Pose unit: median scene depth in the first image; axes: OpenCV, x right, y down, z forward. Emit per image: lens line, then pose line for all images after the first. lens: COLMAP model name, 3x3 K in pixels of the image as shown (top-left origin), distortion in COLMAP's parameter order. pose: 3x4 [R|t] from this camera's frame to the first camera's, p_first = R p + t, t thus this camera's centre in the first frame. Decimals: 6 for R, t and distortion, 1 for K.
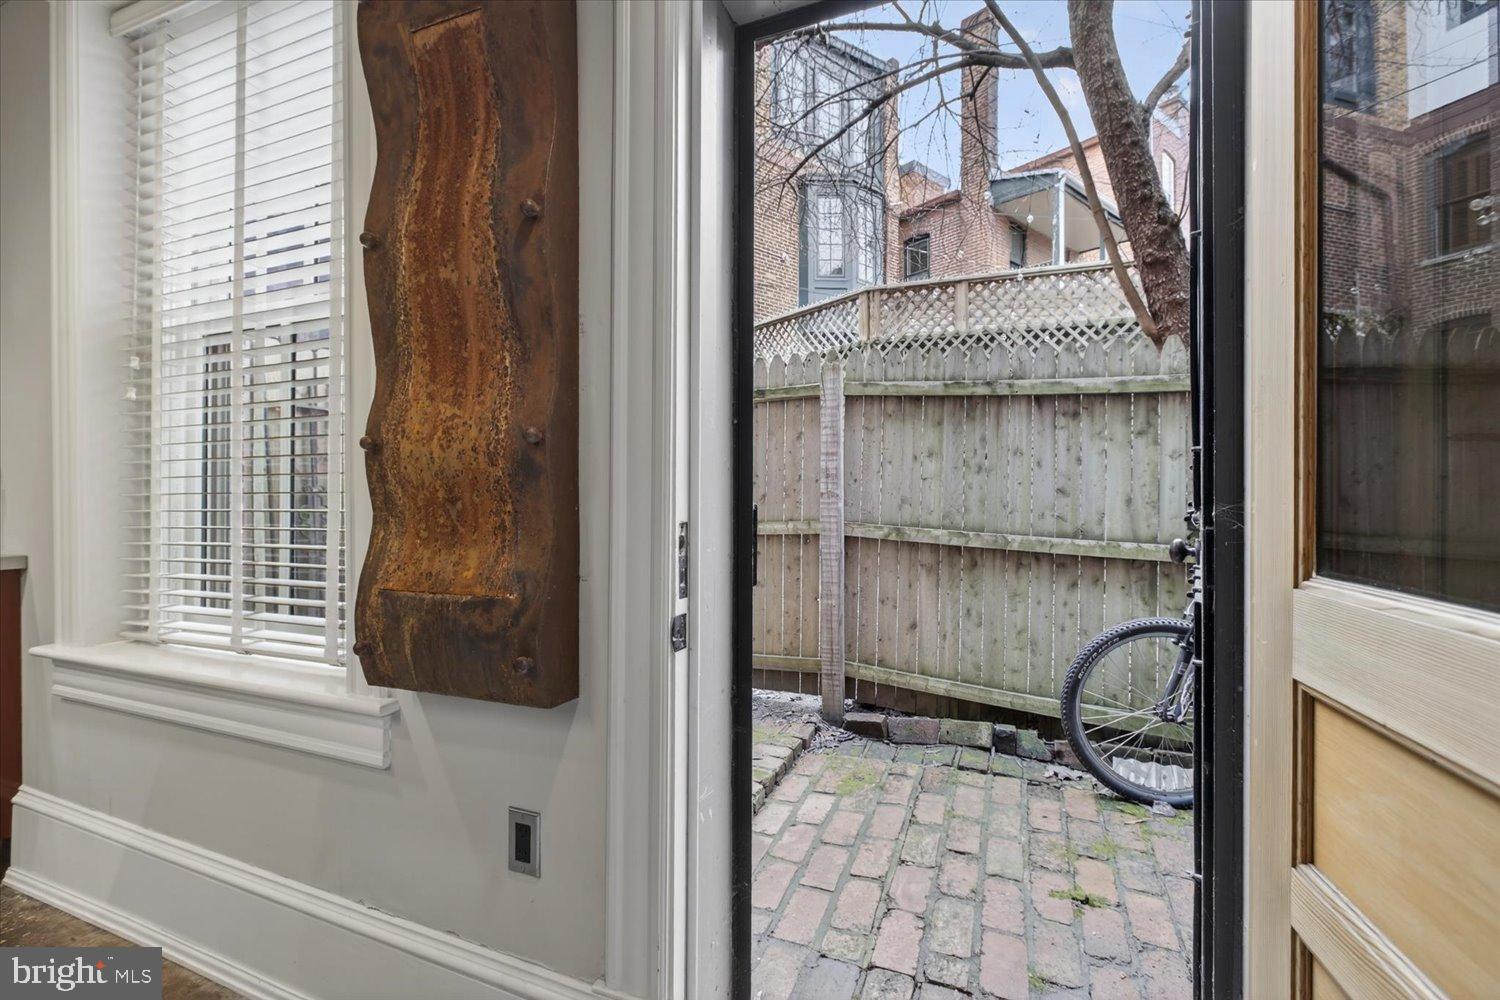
lens RADIAL K [[670.6, 0, 750.0], [0, 670.6, 500.0], [0, 0, 1]] dist [-0.002542, 0.001303]
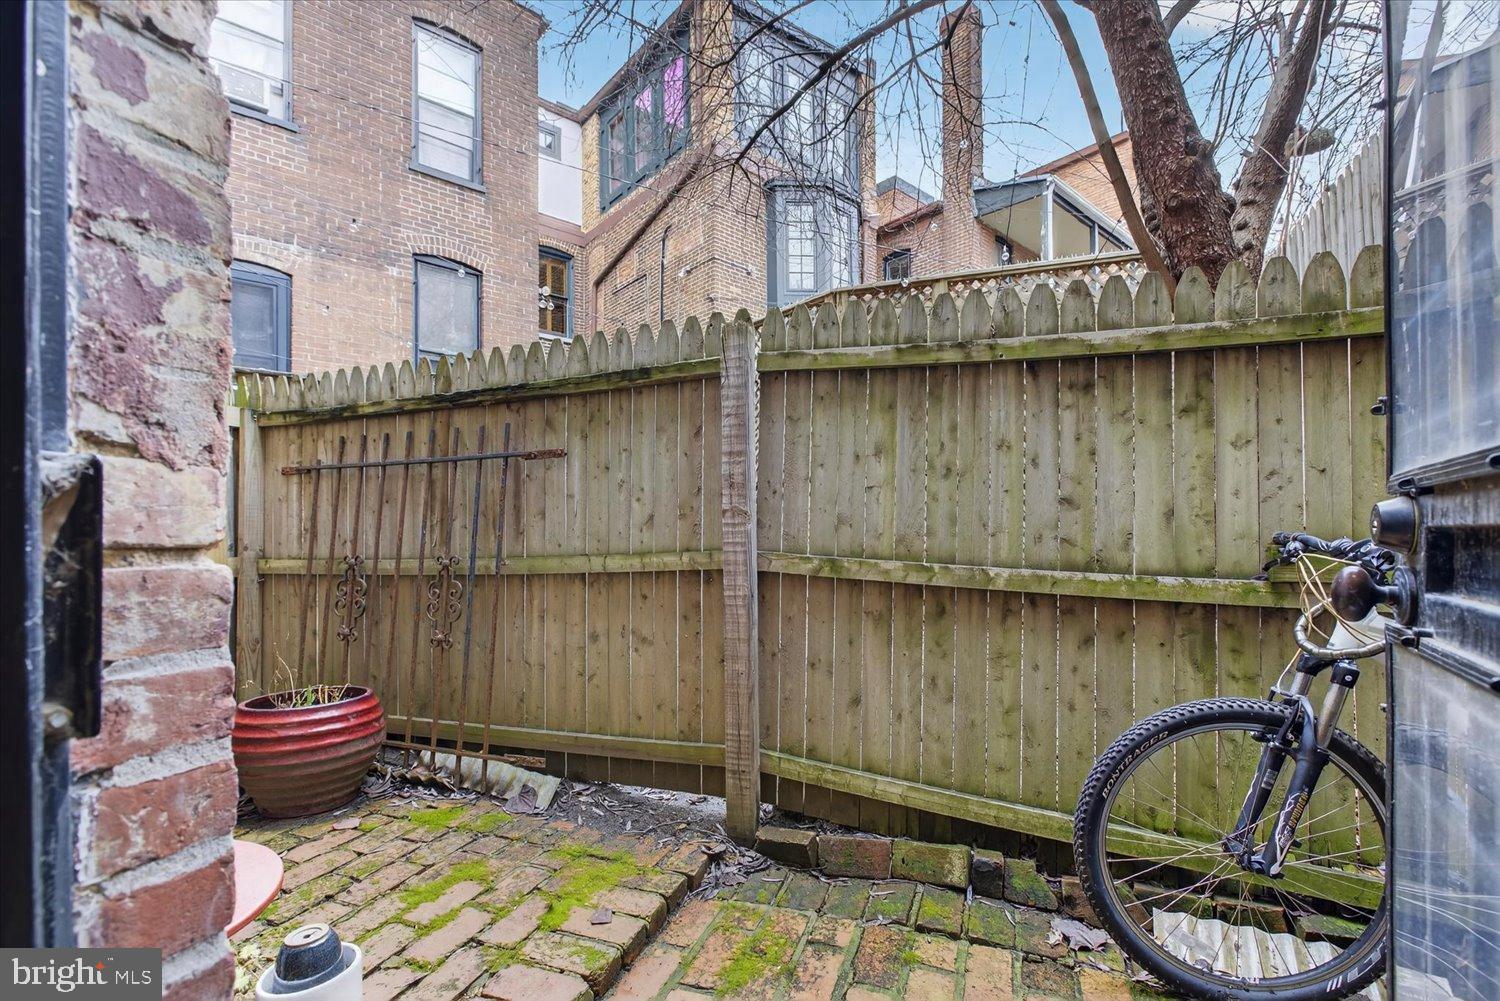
lens RADIAL K [[699.6, 0, 747.4], [0, 699.6, 539.4], [0, 0, 1]] dist [-0.001756, -0.000123]
pose [[0.999619, -0.009954, 0.025755, 0.119185], [0.009851, 0.999943, 0.004119, 0.018229], [-0.025795, -0.003864, 0.999660, 0.293049]]
